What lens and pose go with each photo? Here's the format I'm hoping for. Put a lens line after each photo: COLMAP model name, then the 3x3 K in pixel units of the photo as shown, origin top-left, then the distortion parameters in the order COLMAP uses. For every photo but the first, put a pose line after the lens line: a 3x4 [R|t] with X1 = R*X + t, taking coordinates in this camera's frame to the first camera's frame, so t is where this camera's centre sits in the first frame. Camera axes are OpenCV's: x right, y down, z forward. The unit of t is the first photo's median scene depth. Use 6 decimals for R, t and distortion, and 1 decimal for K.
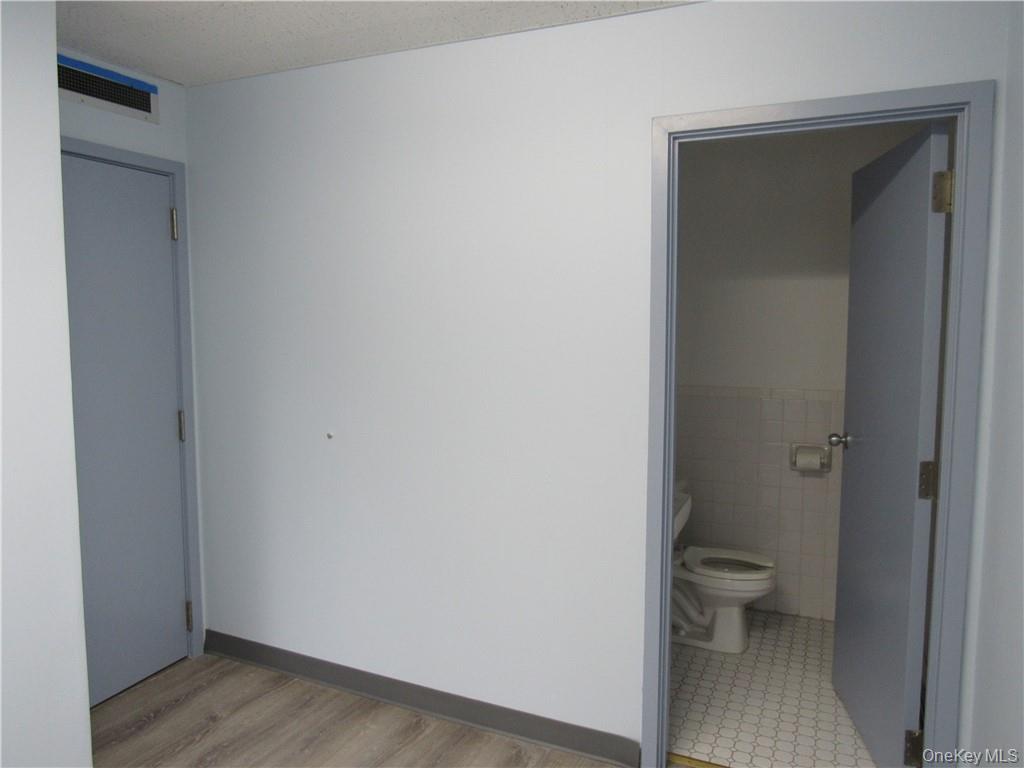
lens RADIAL K [[738.8, 0, 507.6], [0, 738.8, 380.7], [0, 0, 1]] dist [-0.046329, 0.022830]
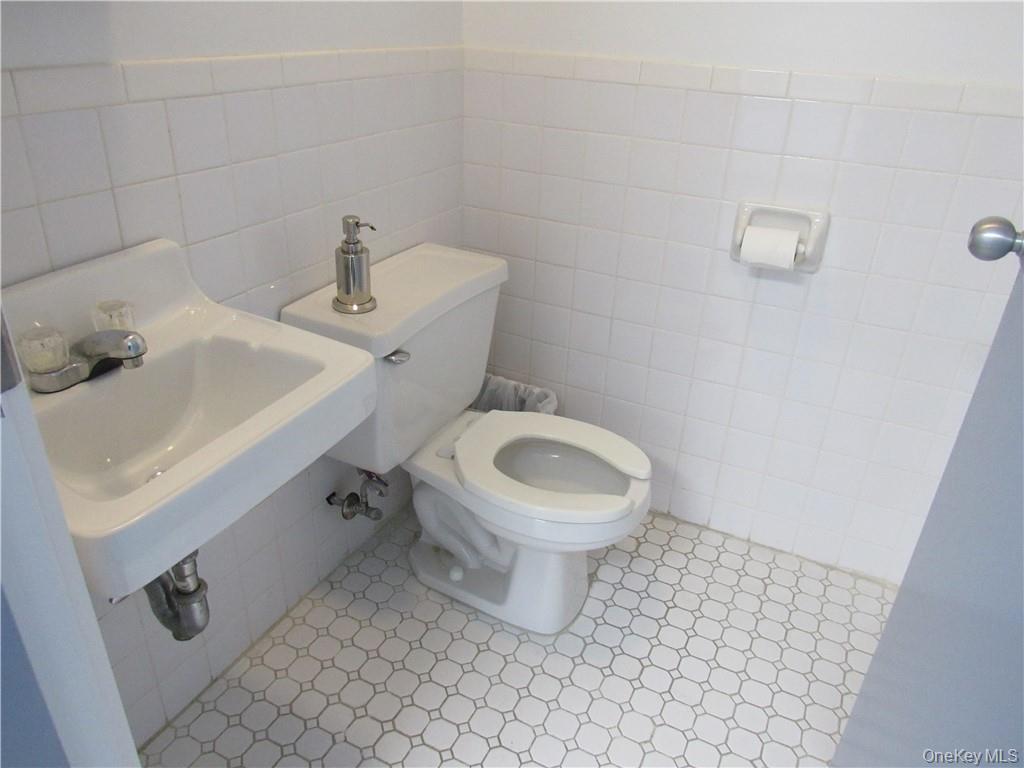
lens RADIAL K [[738.8, 0, 507.6], [0, 738.8, 380.7], [0, 0, 1]] dist [-0.046329, 0.022830]
pose [[0.998496, 0.053776, -0.010709, 0.270623], [-0.045747, 0.924696, 0.377948, 0.026729], [0.030227, -0.376889, 0.925765, 0.577987]]
